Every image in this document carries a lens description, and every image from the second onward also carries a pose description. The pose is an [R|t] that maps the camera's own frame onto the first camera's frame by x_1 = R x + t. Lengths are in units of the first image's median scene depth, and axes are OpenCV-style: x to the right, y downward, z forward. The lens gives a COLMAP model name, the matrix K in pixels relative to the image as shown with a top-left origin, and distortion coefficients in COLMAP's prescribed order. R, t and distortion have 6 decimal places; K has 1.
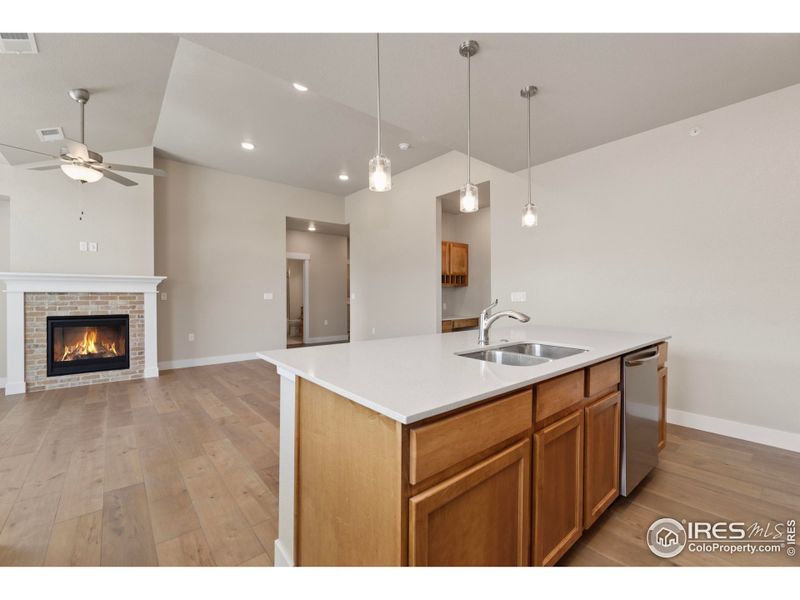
lens RADIAL K [[345.7, 0, 404.3], [0, 345.7, 294.3], [0, 0, 1]] dist [-0.000612, -0.000168]
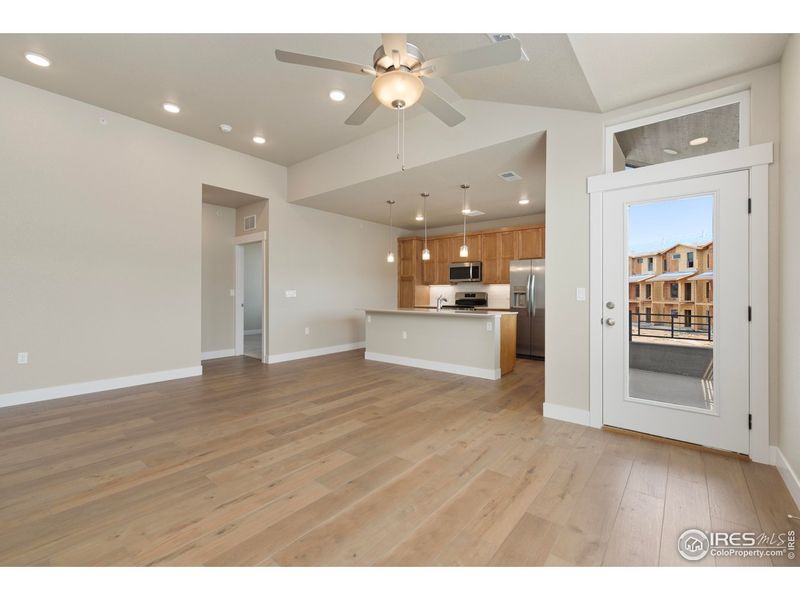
lens RADIAL K [[345.7, 0, 404.3], [0, 345.7, 294.3], [0, 0, 1]] dist [-0.000612, -0.000168]
pose [[-0.190516, 0.004133, 0.981675, -1.119016], [-0.005844, 0.999969, -0.005344, 0.010011], [-0.981667, -0.006755, -0.190486, 0.813191]]
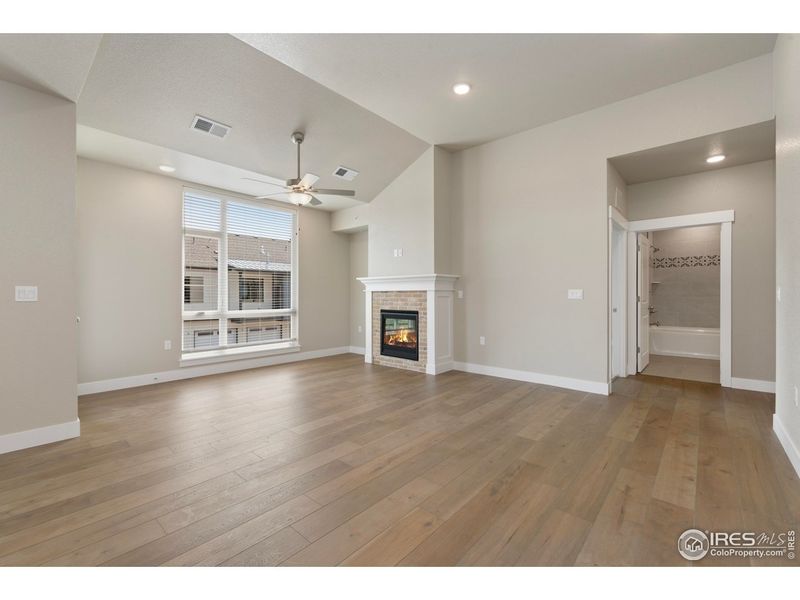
lens RADIAL K [[345.7, 0, 404.3], [0, 345.7, 294.3], [0, 0, 1]] dist [-0.000612, -0.000168]
pose [[0.147622, -0.000542, -0.989044, 0.293232], [0.004819, 0.999988, 0.000171, 0.006300], [0.989032, -0.004792, 0.147623, 0.879284]]
